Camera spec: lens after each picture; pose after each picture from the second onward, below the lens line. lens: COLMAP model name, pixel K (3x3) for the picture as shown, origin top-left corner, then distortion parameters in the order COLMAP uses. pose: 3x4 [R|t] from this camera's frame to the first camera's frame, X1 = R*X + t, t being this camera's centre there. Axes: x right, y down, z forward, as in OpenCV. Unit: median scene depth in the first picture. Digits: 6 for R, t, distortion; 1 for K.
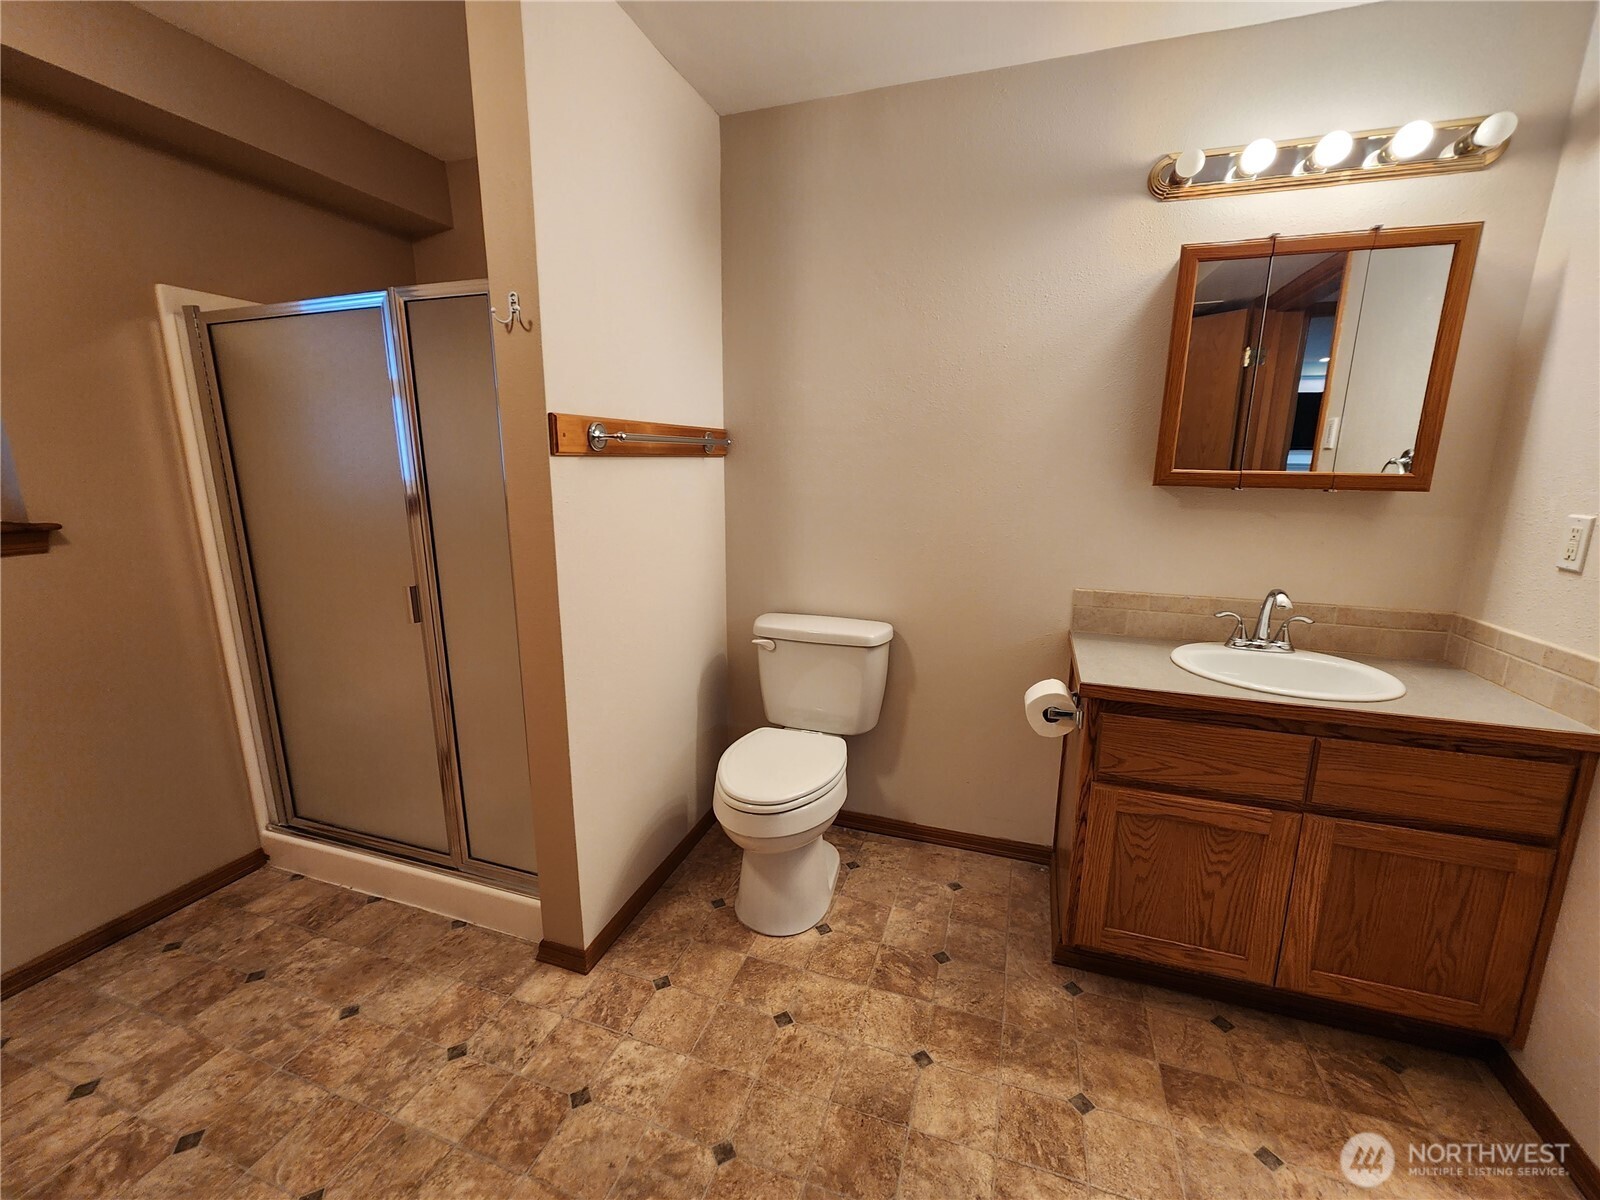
lens RADIAL K [[661.9, 0, 800.6], [0, 661.9, 600.6], [0, 0, 1]] dist [-0.002689, 0.001346]
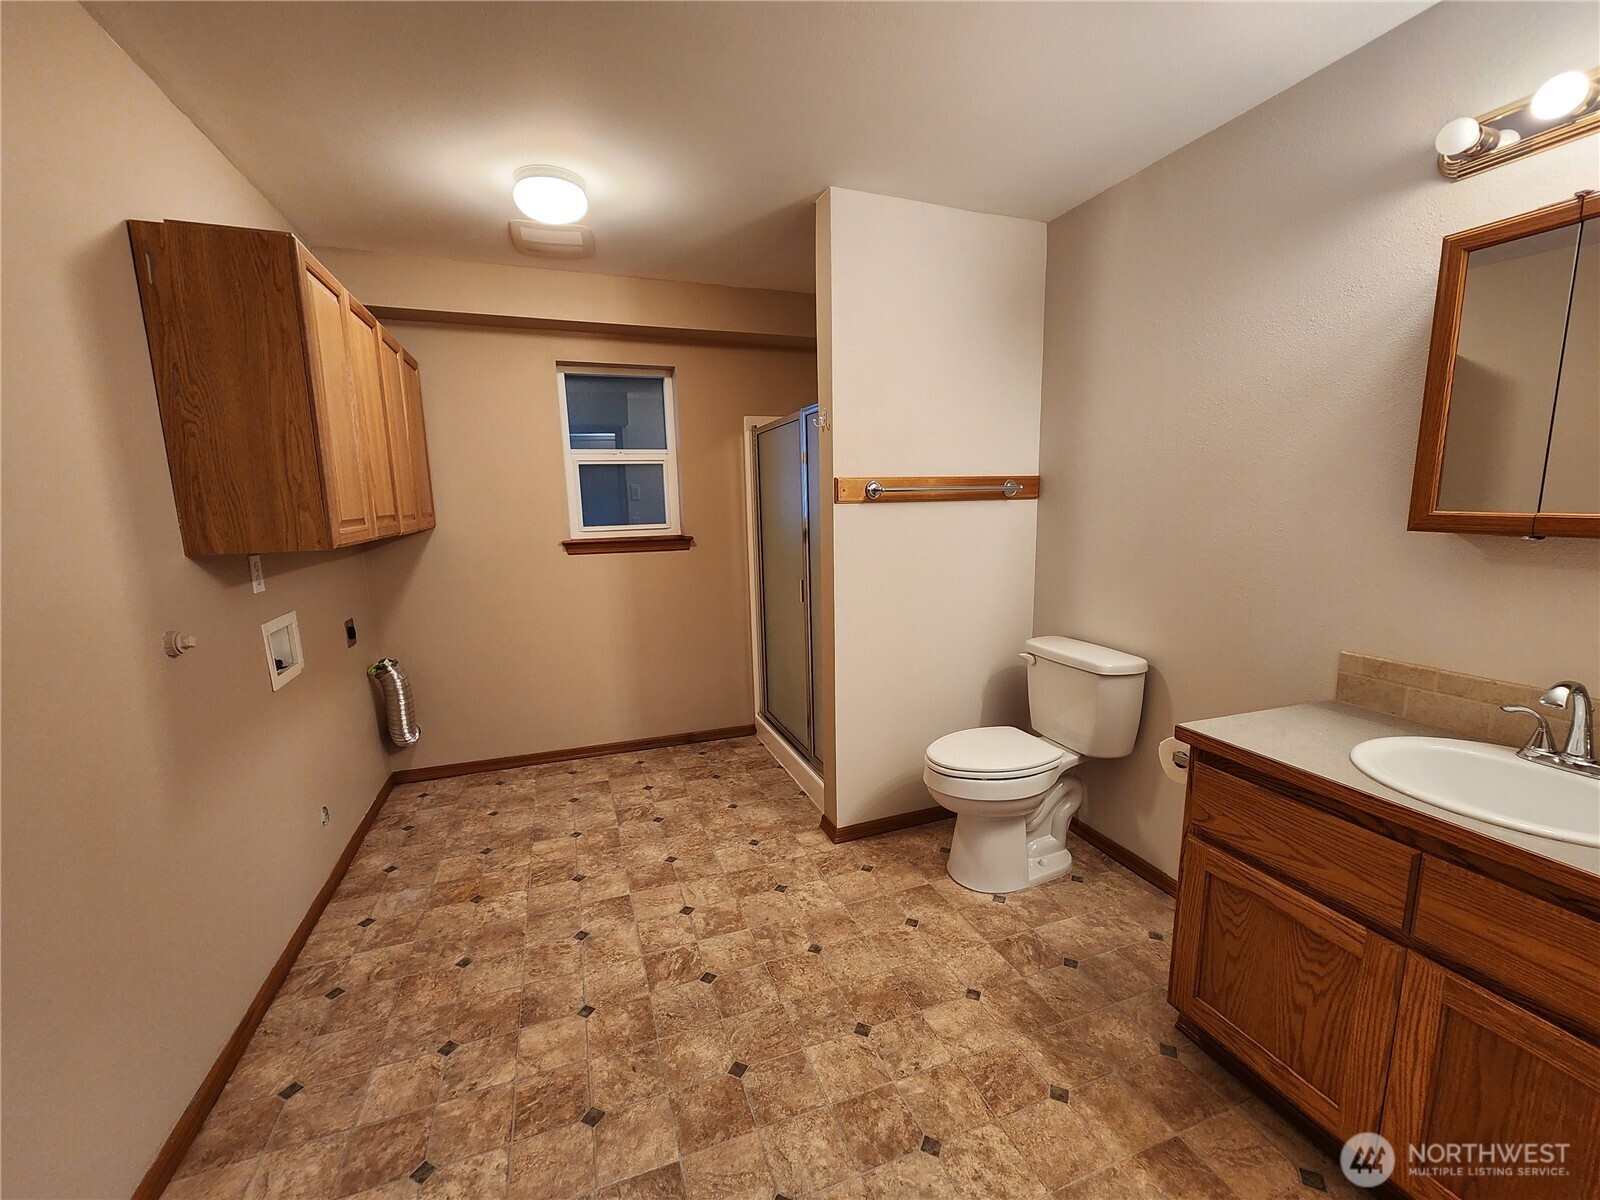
lens RADIAL K [[661.9, 0, 811.4], [0, 661.9, 603.5], [0, 0, 1]] dist [-0.002689, 0.001346]
pose [[0.640115, 0.106828, -0.760815, 0.793279], [-0.140677, 0.989841, 0.020627, -0.000105], [0.755290, 0.093825, 0.648640, -0.075182]]
